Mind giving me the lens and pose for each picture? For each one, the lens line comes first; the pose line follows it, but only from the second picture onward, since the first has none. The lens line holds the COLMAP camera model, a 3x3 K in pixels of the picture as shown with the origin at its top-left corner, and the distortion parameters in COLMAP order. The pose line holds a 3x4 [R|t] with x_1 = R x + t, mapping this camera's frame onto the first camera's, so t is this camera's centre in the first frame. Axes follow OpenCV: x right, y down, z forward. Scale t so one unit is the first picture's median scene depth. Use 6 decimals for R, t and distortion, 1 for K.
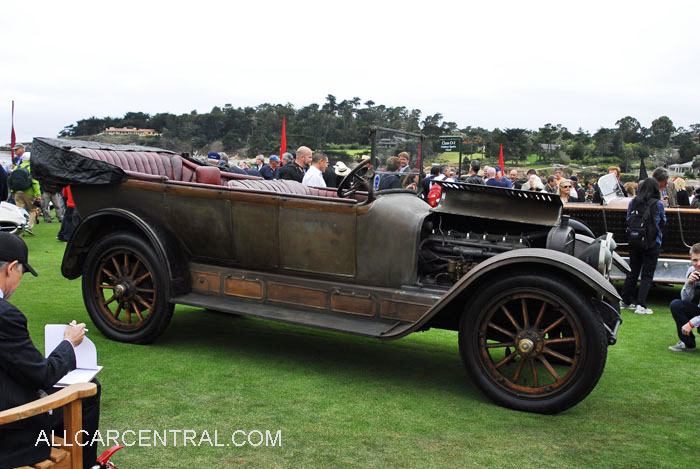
lens RADIAL K [[748.1, 0, 350.3], [0, 748.1, 234.6], [0, 0, 1]] dist [-0.140128, 0.000000]
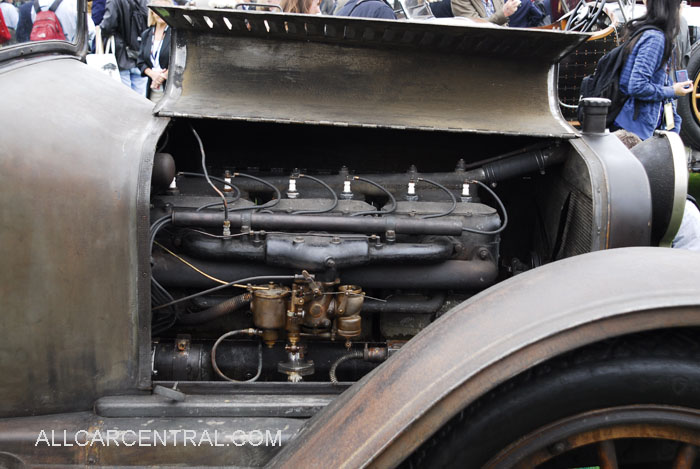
lens RADIAL K [[1066.4, 0, 349.9], [0, 1066.4, 233.9], [0, 0, 1]] dist [0.049819, 0.000000]
pose [[0.909638, -0.135865, 0.392556, 0.004876], [0.075147, 0.983230, 0.166168, -0.051599], [-0.408549, -0.121653, 0.904593, 0.603424]]
